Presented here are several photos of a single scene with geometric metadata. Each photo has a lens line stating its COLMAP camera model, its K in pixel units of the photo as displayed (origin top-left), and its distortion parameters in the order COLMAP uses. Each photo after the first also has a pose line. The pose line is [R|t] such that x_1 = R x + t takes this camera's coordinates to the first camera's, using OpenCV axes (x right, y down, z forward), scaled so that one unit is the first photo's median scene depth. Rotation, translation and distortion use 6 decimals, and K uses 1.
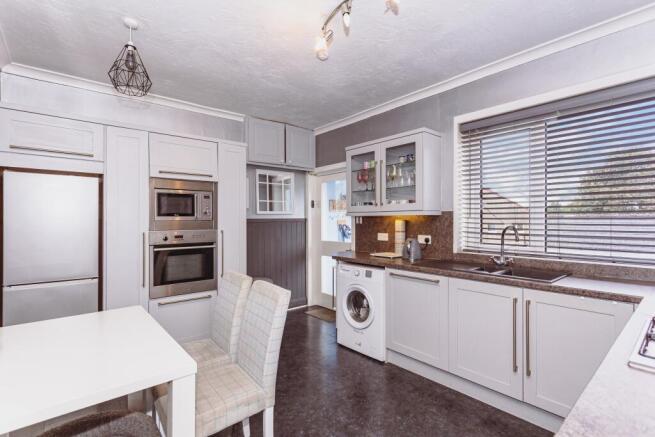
lens RADIAL K [[311.0, 0, 332.7], [0, 311.0, 221.8], [0, 0, 1]] dist [0.000503, 0.000114]
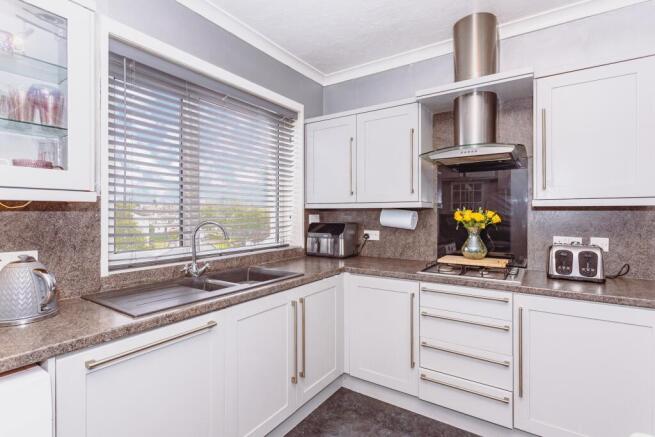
lens RADIAL K [[318.4, 0, 324.1], [0, 318.4, 214.9], [0, 0, 1]] dist [0.000978, 0.000237]
pose [[-0.254500, -0.004041, 0.967064, -0.206656], [0.004672, 0.999974, 0.005408, -0.003449], [-0.967061, 0.005894, -0.254475, 0.756770]]
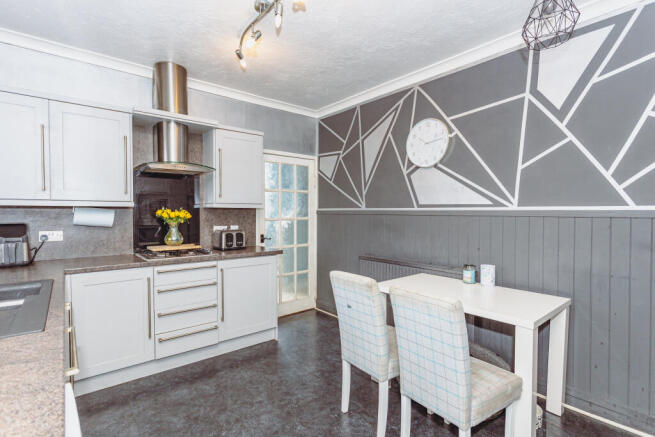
lens RADIAL K [[318.4, 0, 324.1], [0, 318.4, 214.9], [0, 0, 1]] dist [0.000978, 0.000237]
pose [[-0.999694, -0.000842, 0.024726, -0.080730], [-0.000543, 0.999927, 0.012111, -0.003959], [-0.024734, 0.012094, -0.999621, 1.192949]]
